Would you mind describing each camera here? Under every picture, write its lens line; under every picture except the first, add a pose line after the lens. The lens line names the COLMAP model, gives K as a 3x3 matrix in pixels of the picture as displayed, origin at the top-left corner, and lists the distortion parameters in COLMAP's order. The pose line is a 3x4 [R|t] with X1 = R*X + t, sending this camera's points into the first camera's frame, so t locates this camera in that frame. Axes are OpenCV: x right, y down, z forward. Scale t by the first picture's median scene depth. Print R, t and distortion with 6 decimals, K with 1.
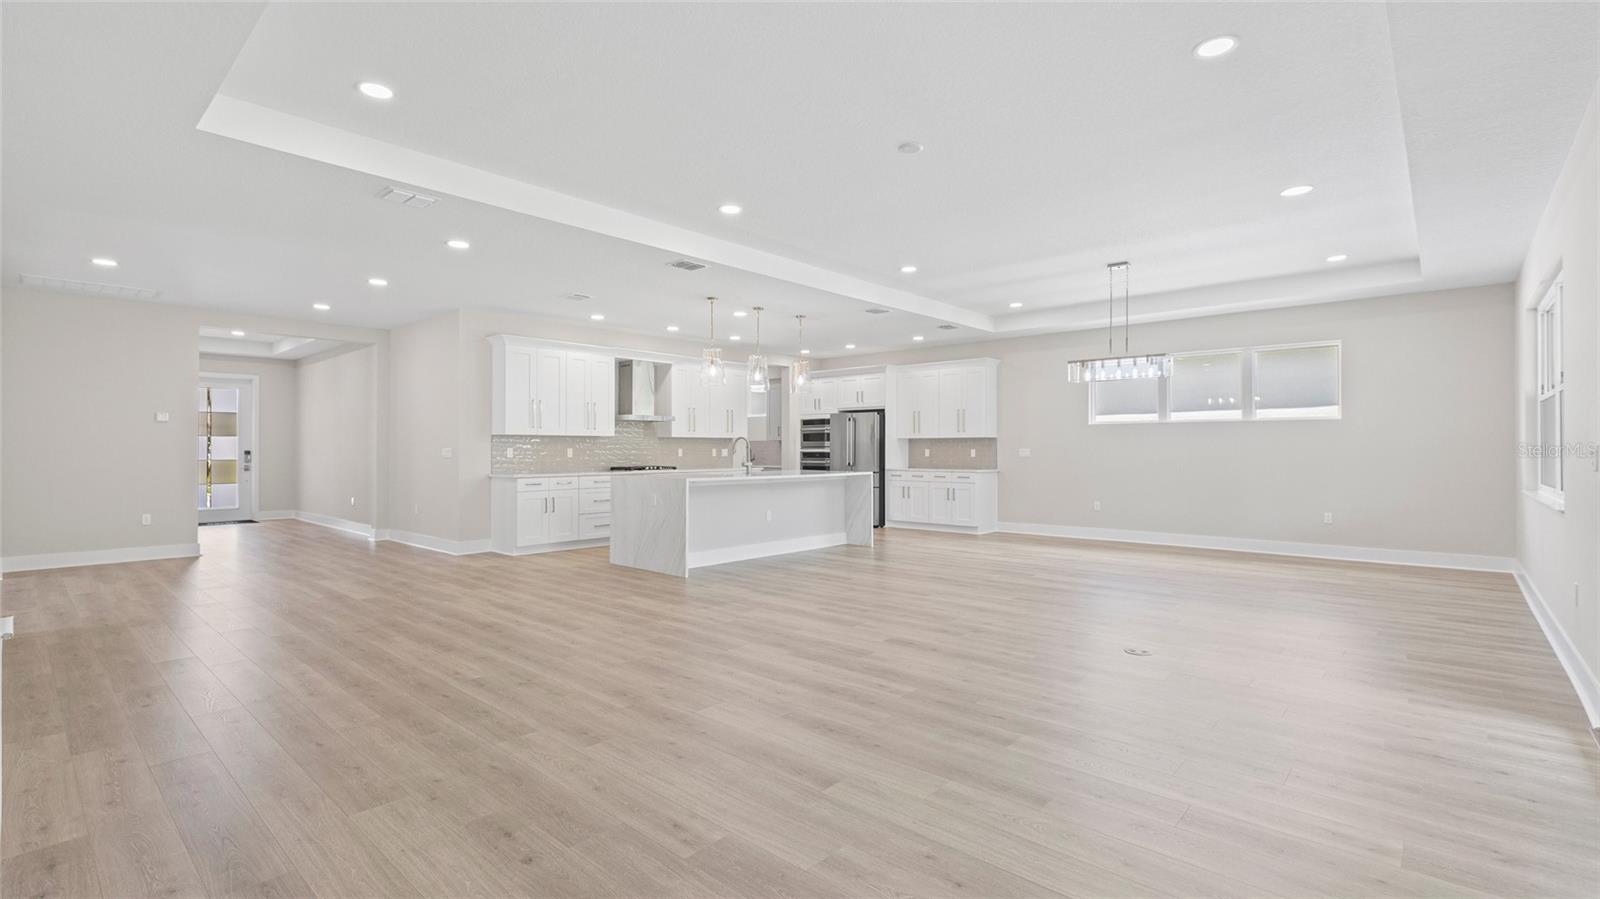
lens RADIAL K [[721.2, 0, 801.3], [0, 721.2, 446.2], [0, 0, 1]] dist [0.000228, -0.000227]
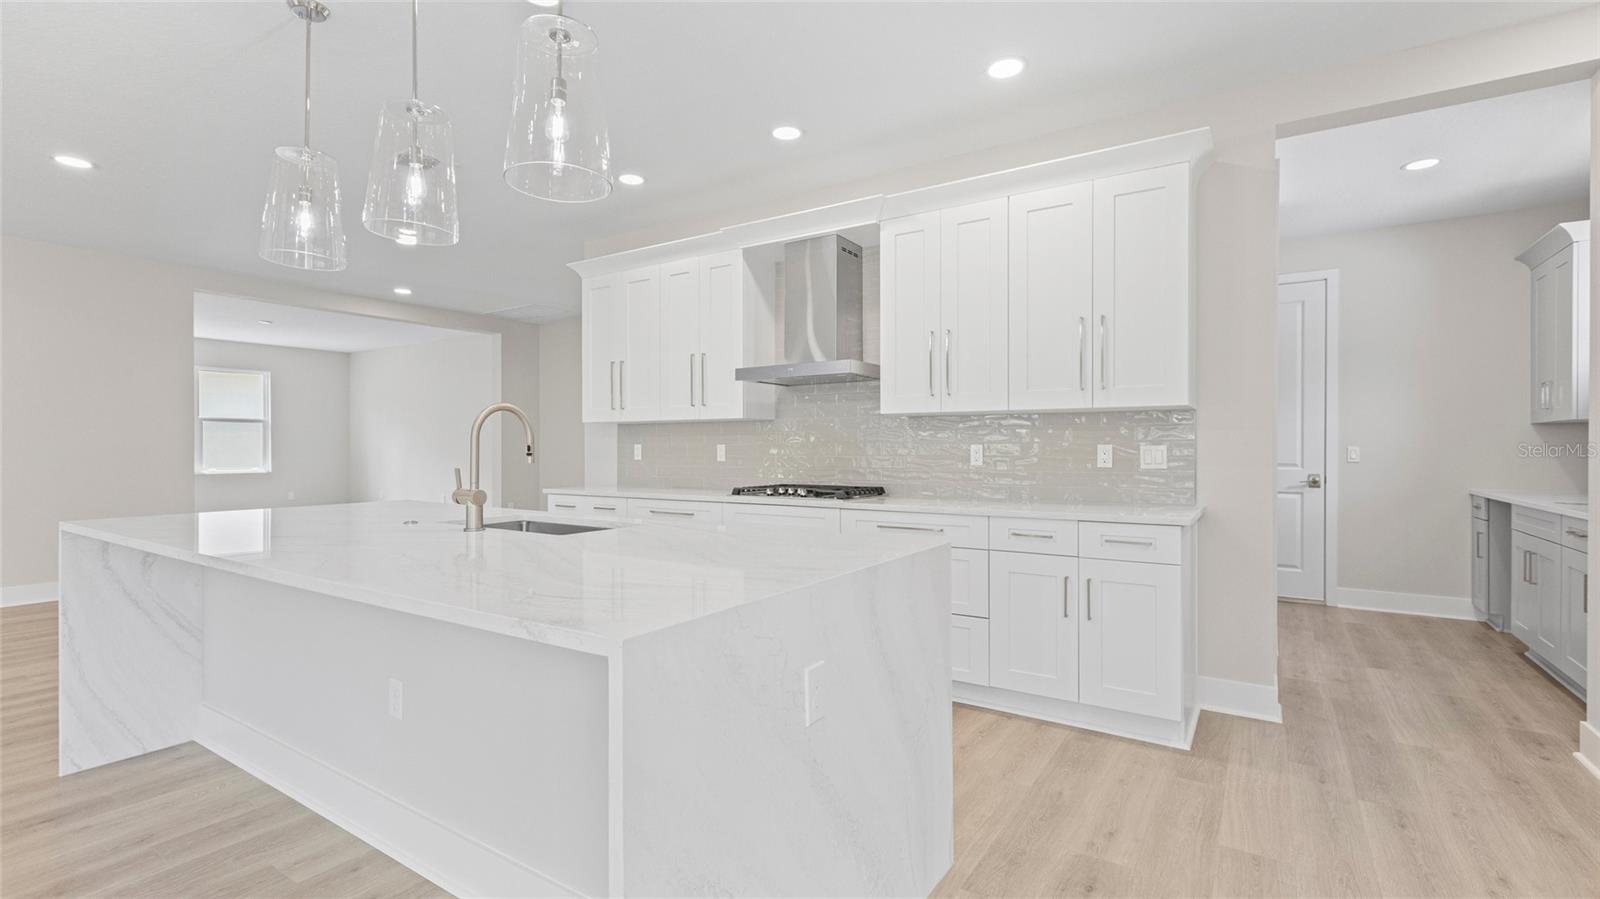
lens RADIAL K [[721.2, 0, 801.3], [0, 721.2, 446.2], [0, 0, 1]] dist [0.000228, -0.000227]
pose [[0.155790, -0.002801, -0.987786, 0.190081], [0.002911, 0.999993, -0.002376, 0.005196], [0.987786, -0.002505, 0.155797, 0.879309]]
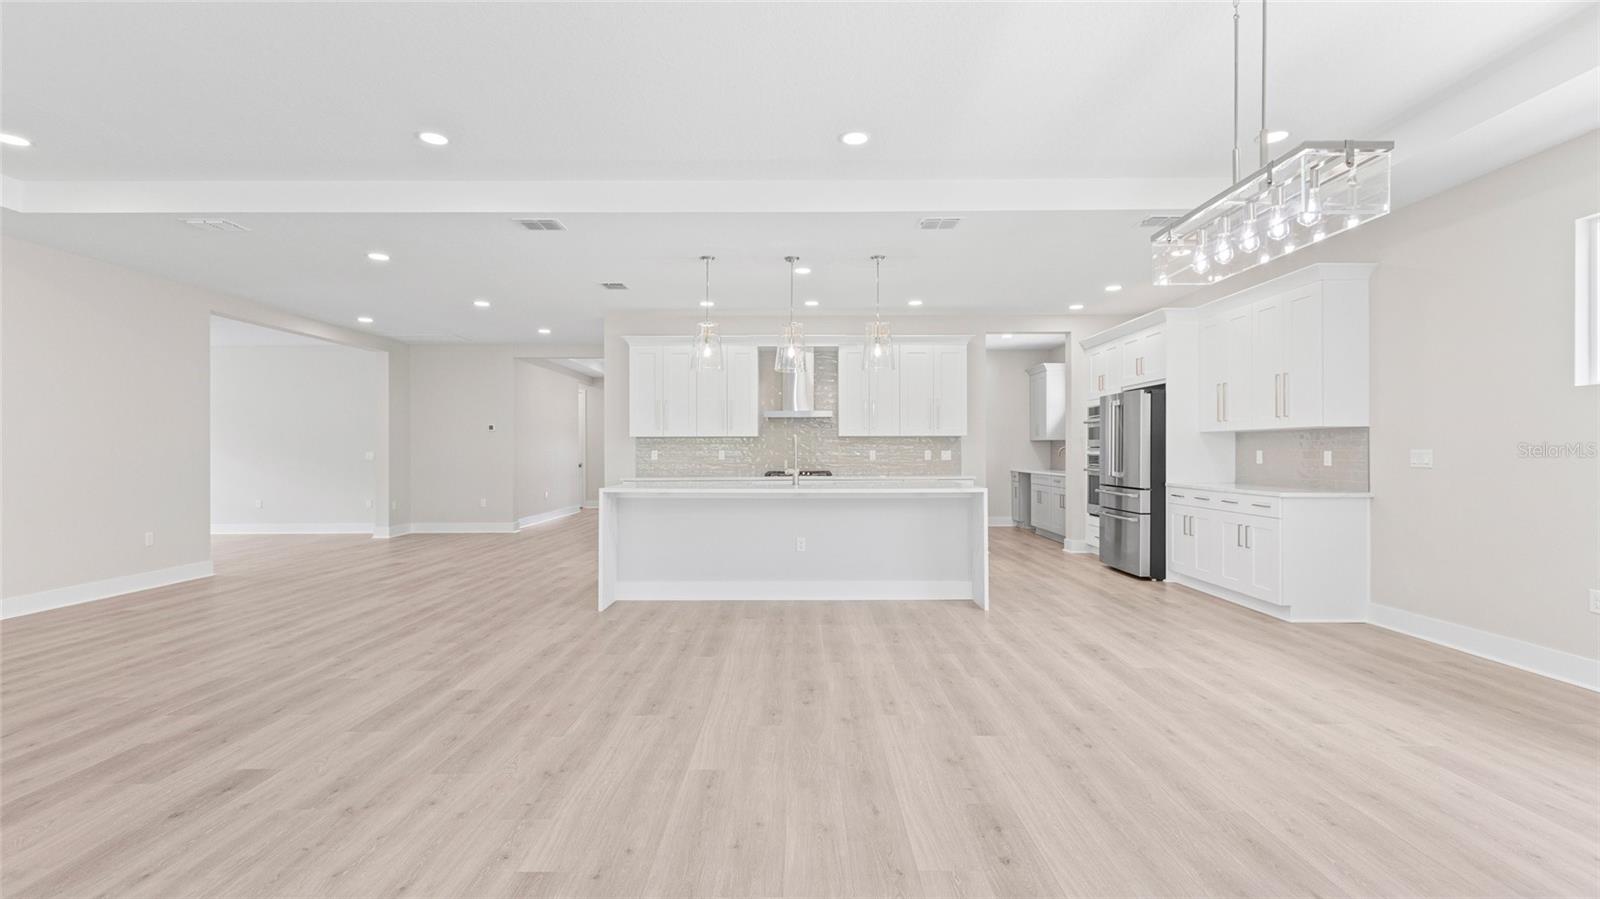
lens RADIAL K [[715.7, 0, 806.1], [0, 715.7, 451.3], [0, 0, 1]] dist [0.004665, -0.000021]
pose [[0.671502, -0.000145, -0.741003, 0.389144], [0.005357, 0.999975, 0.004658, 0.000290], [0.740984, -0.007098, 0.671486, 0.417126]]
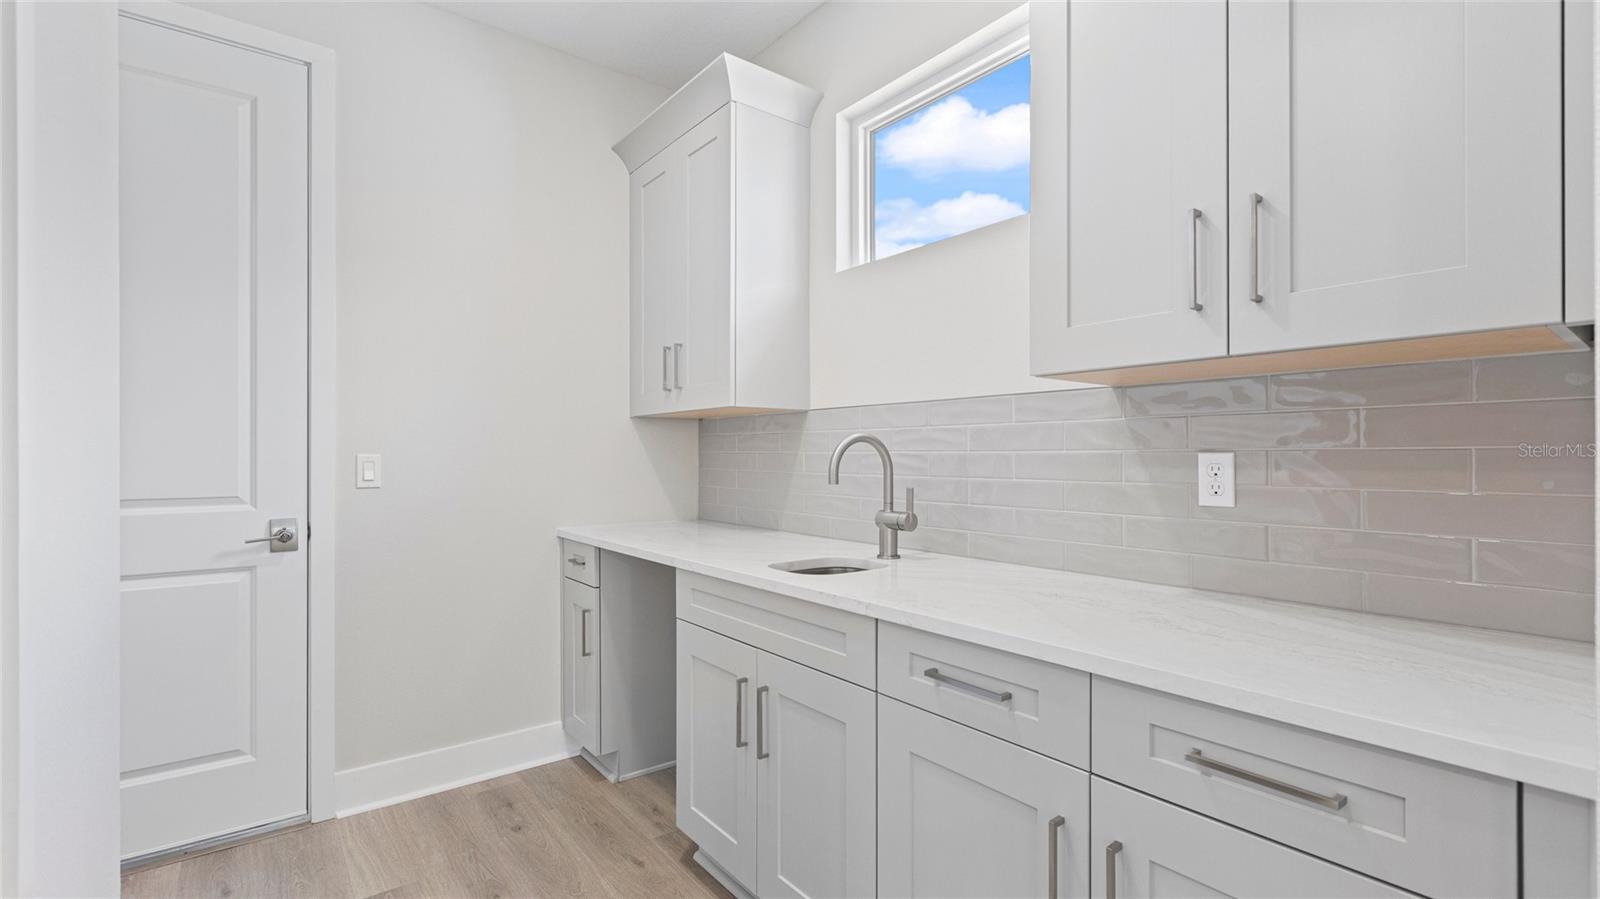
lens RADIAL K [[710.3, 0, 802.4], [0, 710.3, 455.8], [0, 0, 1]] dist [0.000253, -0.000564]
pose [[0.983277, -0.000699, -0.182117, -0.084673], [0.001855, 0.999979, 0.006176, 0.004980], [0.182109, -0.006410, 0.983258, 1.155390]]
